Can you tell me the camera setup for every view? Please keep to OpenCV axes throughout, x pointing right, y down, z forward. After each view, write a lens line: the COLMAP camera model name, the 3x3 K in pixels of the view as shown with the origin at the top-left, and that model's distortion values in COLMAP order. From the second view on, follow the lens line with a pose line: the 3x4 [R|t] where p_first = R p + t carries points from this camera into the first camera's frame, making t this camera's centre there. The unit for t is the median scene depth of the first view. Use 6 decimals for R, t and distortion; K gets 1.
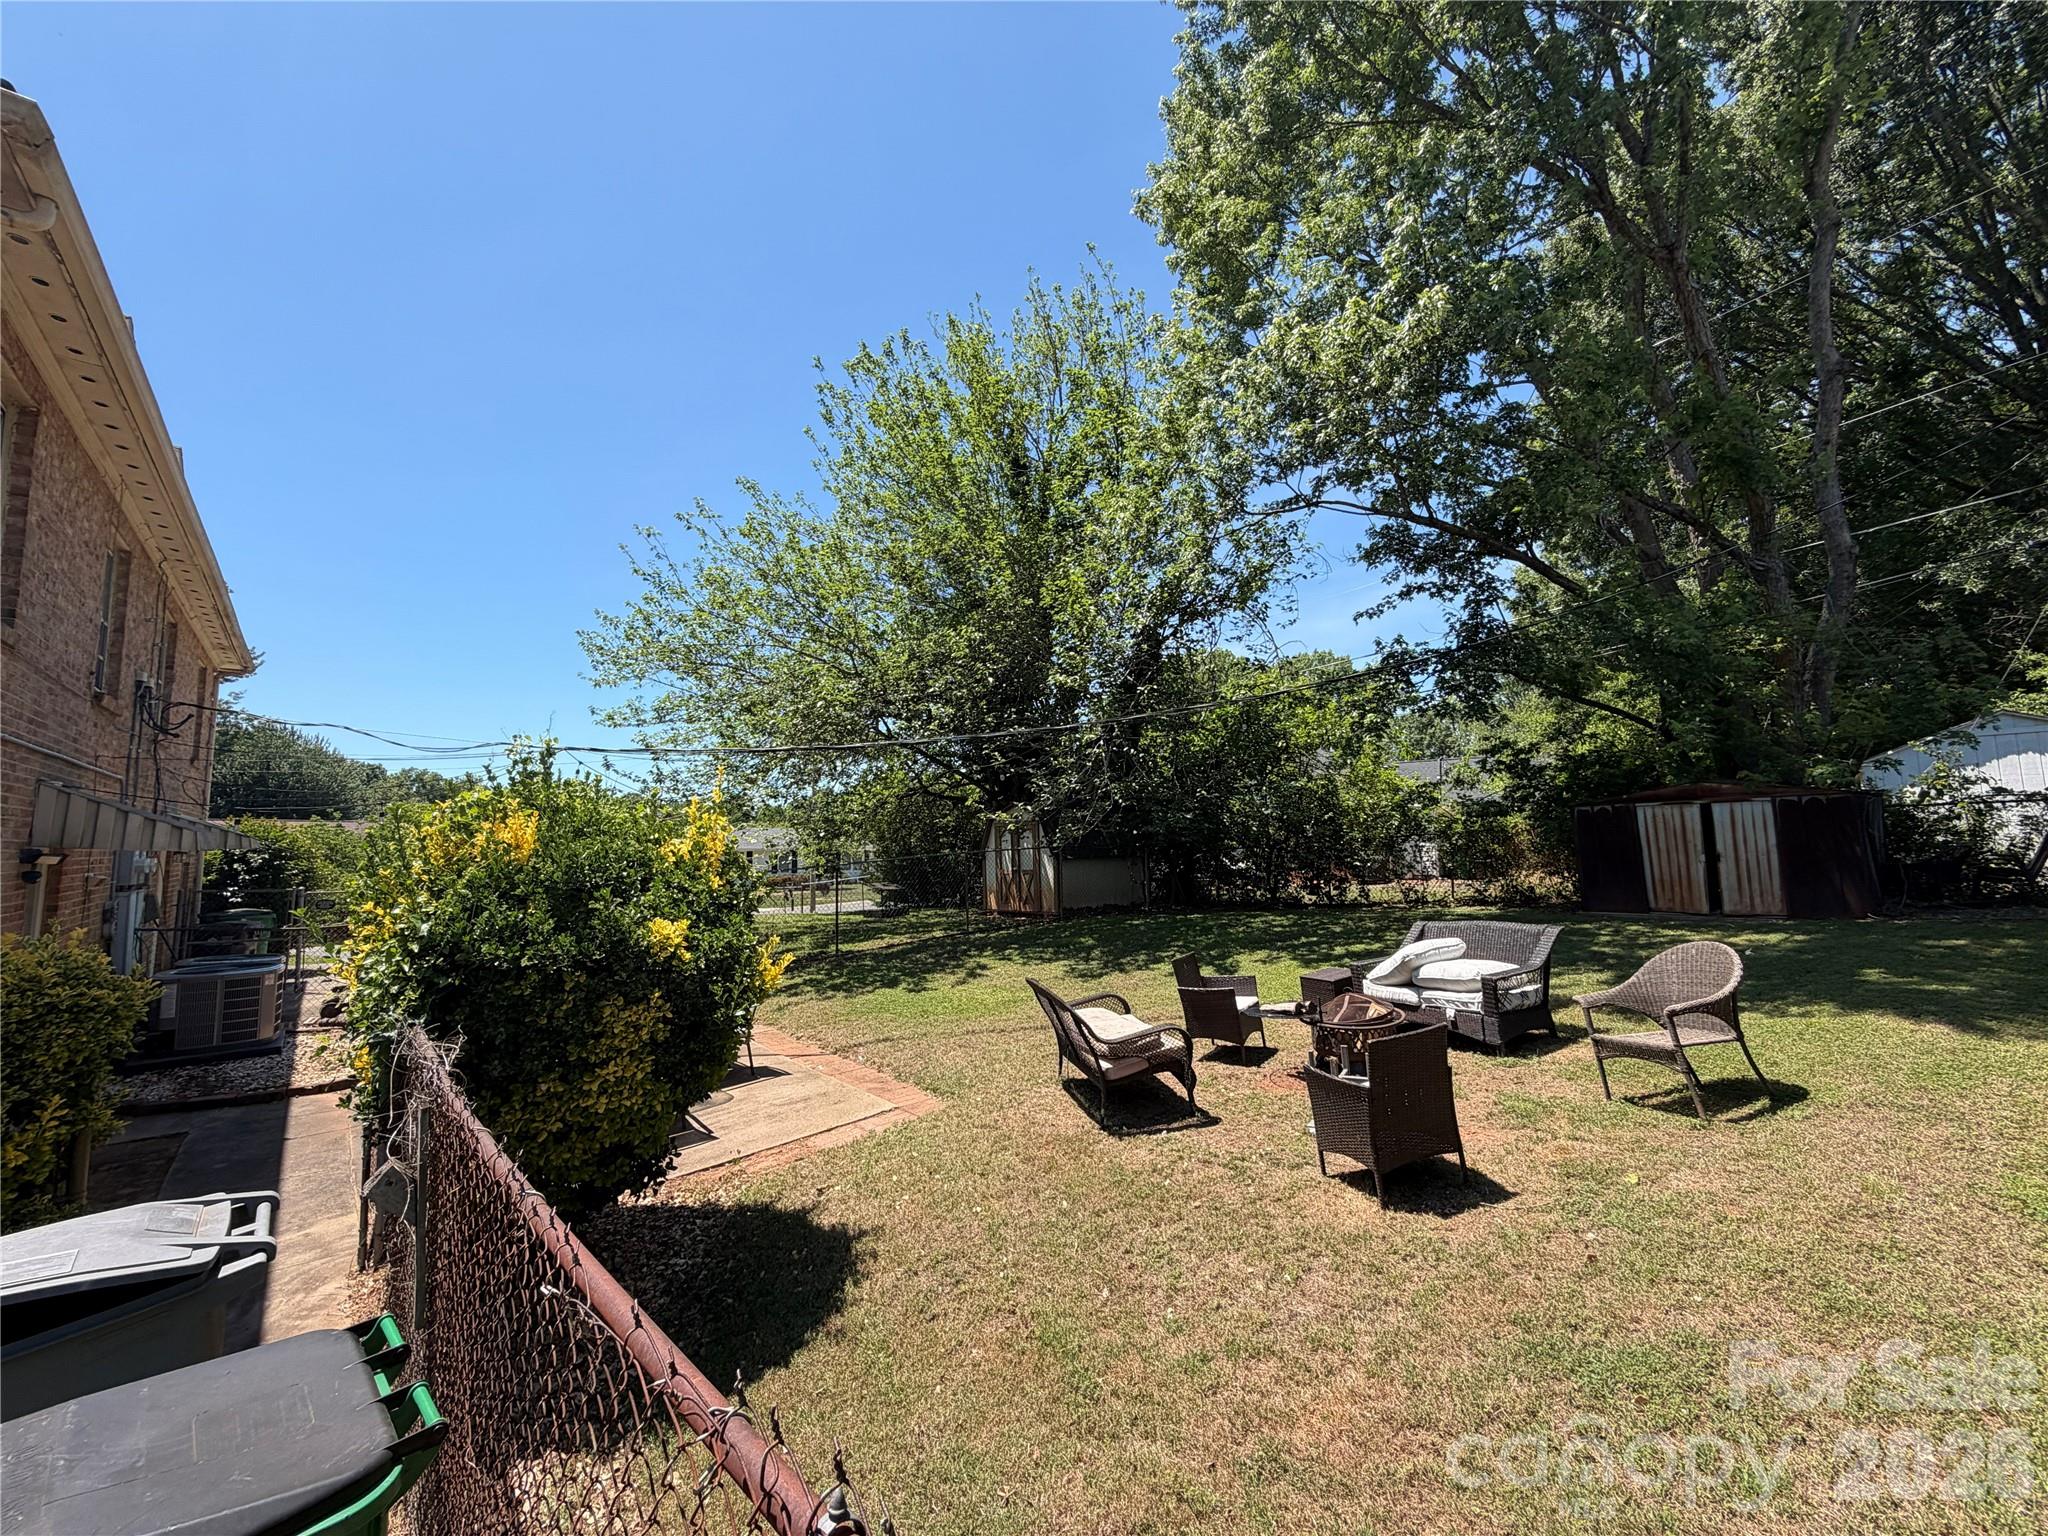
lens RADIAL K [[818.6, 0, 1024.0], [0, 818.6, 769.7], [0, 0, 1]] dist [0.000466, 0.000215]
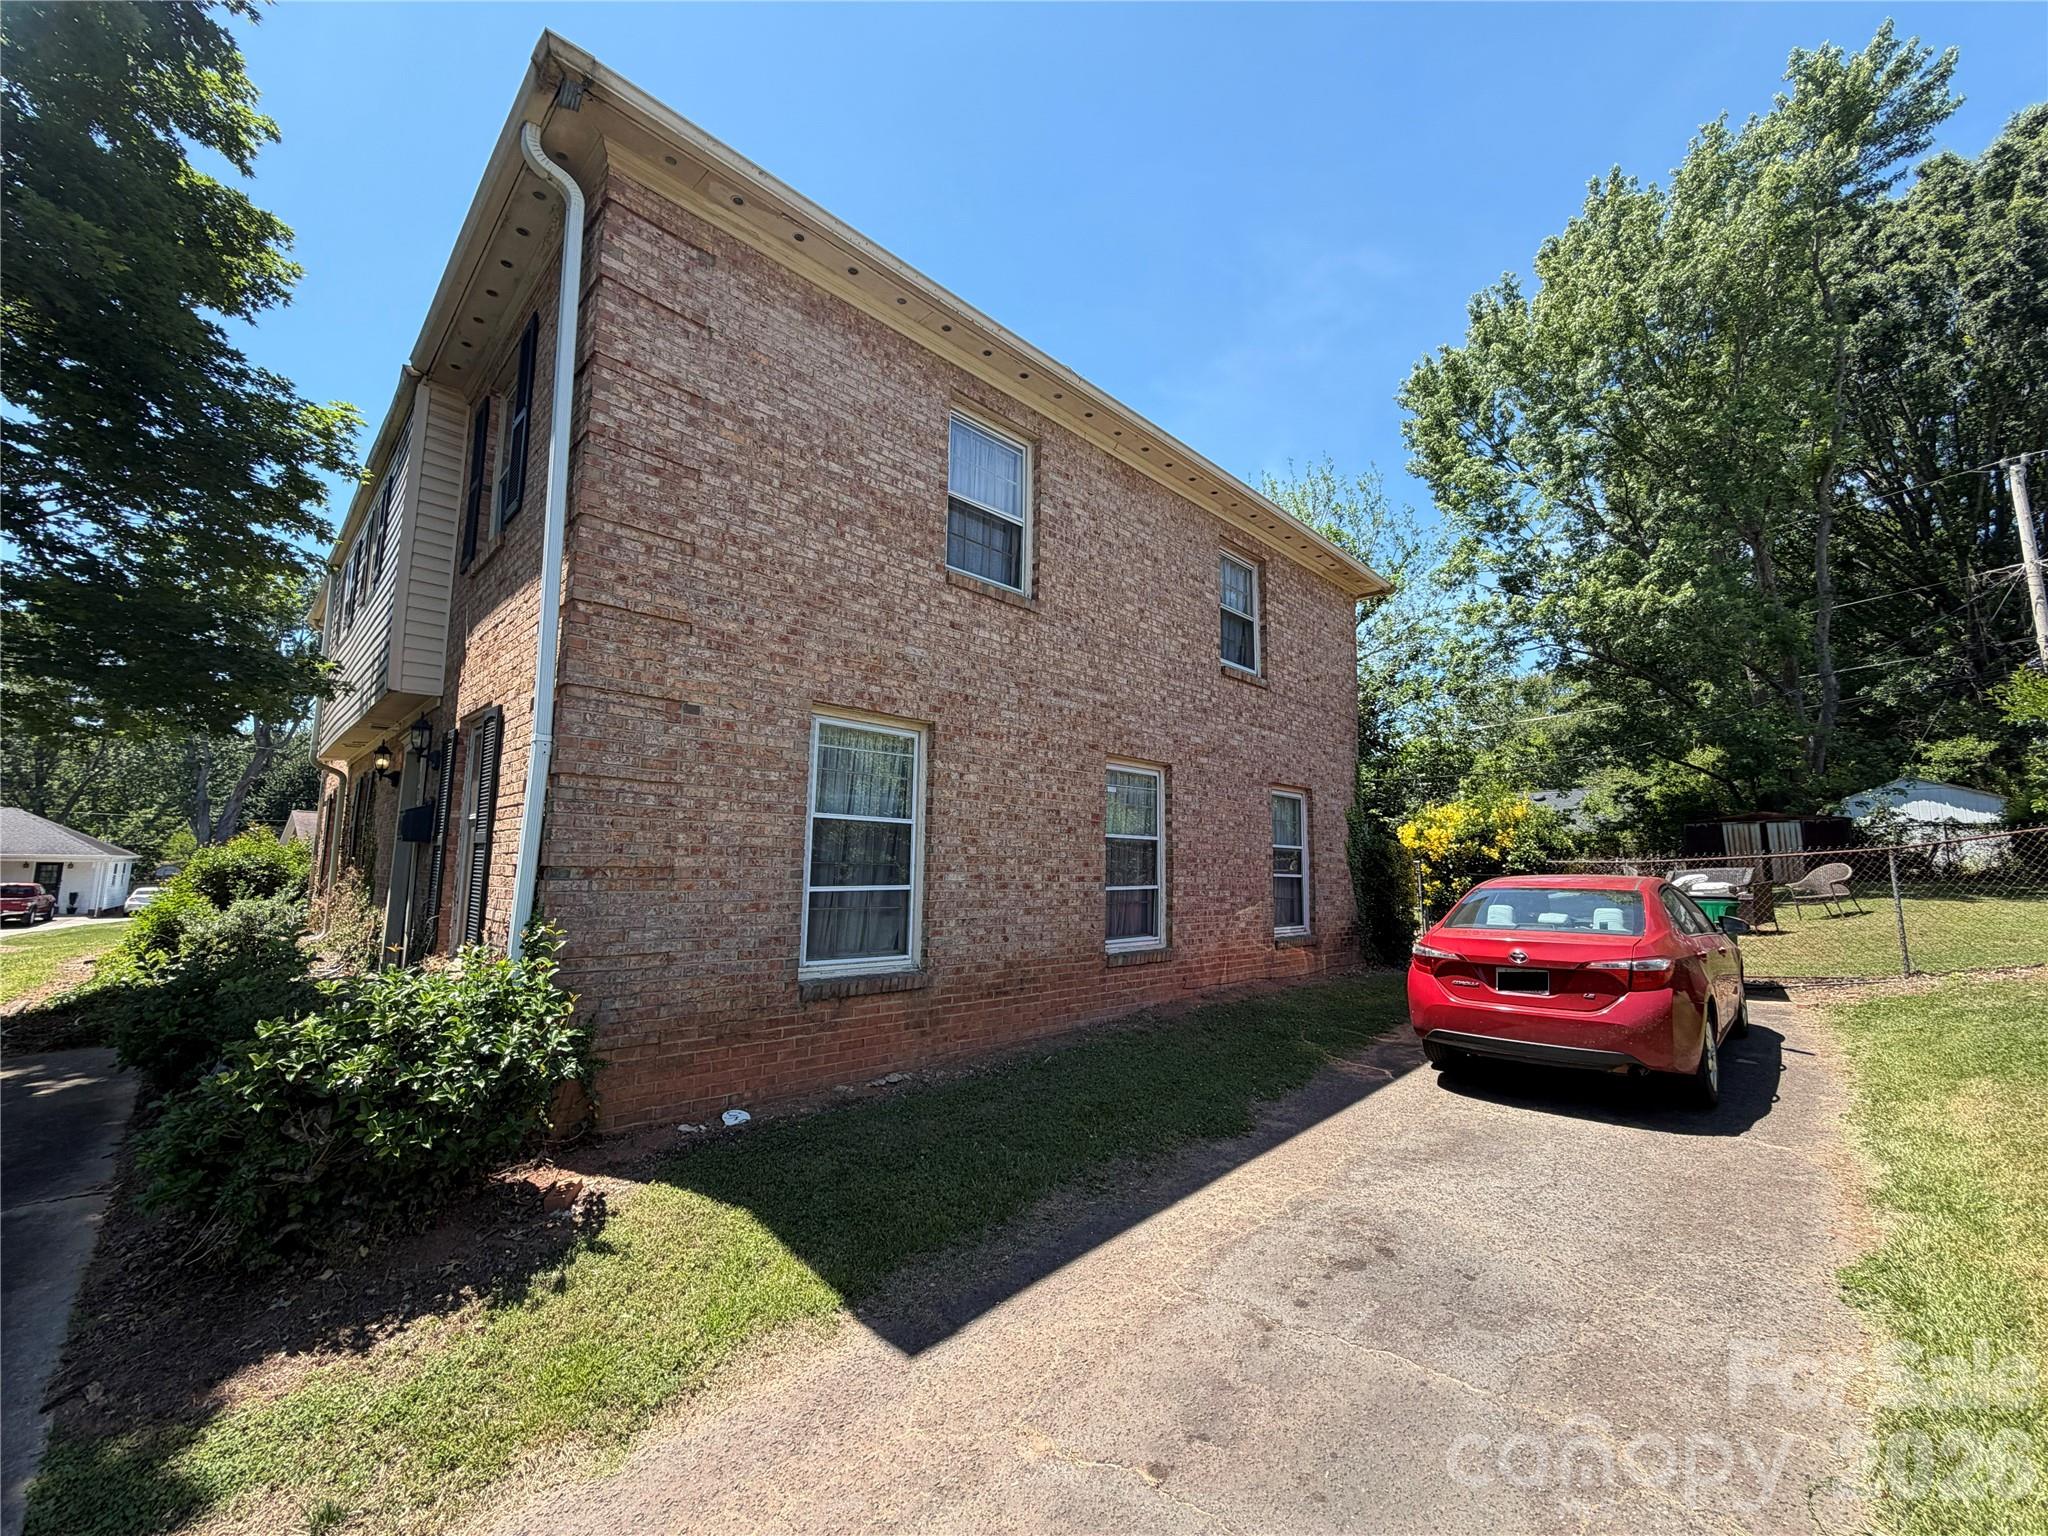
lens RADIAL K [[818.6, 0, 1025.4], [0, 818.6, 769.3], [0, 0, 1]] dist [0.000466, 0.000215]
pose [[0.997037, 0.029606, 0.070999, -0.803365], [-0.027640, 0.999211, -0.028511, 0.016727], [-0.071787, 0.026464, 0.997069, -0.603281]]
